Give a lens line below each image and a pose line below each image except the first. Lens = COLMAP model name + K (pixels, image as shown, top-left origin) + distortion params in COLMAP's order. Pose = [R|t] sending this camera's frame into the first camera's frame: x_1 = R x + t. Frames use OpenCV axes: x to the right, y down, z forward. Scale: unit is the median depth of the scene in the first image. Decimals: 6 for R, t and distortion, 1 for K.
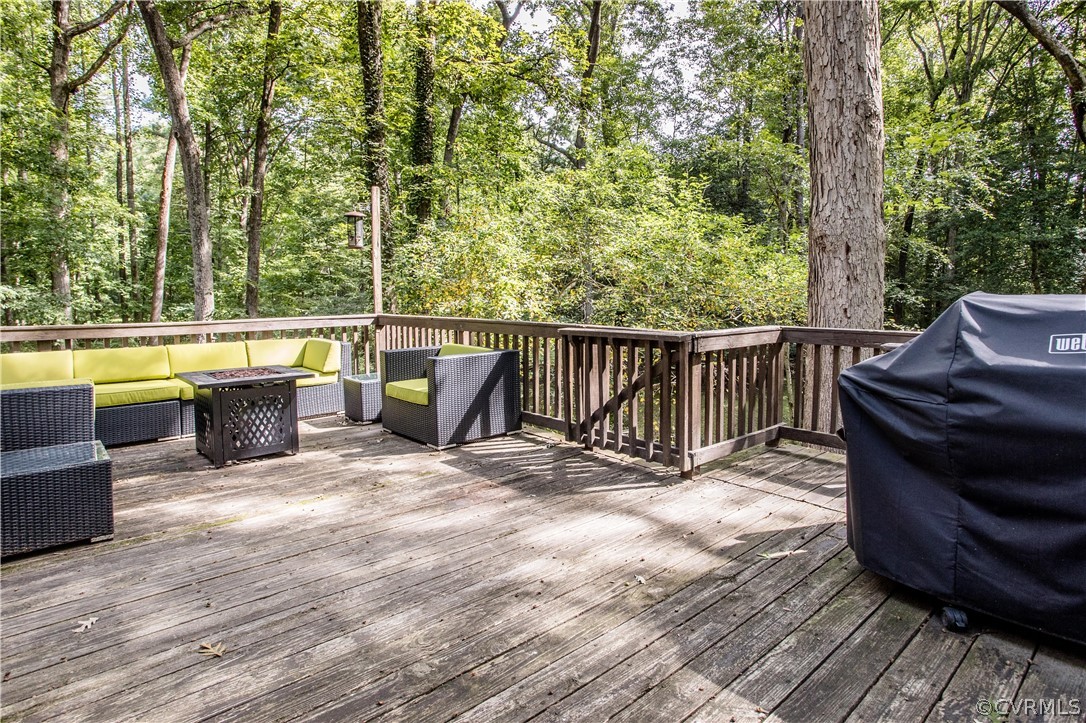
lens RADIAL K [[583.9, 0, 543.0], [0, 583.9, 361.5], [0, 0, 1]] dist [-0.063451, 0.044506]
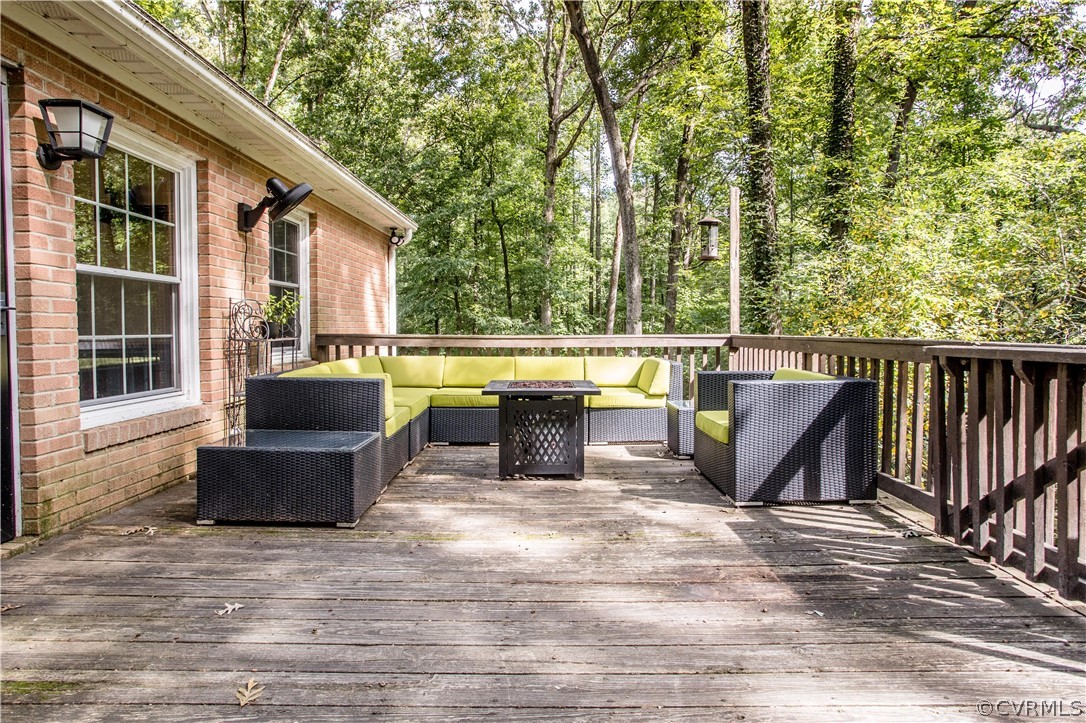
lens RADIAL K [[583.9, 0, 543.0], [0, 583.9, 361.5], [0, 0, 1]] dist [-0.063451, 0.044506]
pose [[0.754754, 0.043495, -0.654565, 0.112653], [-0.081762, 0.996256, -0.028077, 0.009273], [0.650893, 0.074710, 0.755485, 0.276157]]
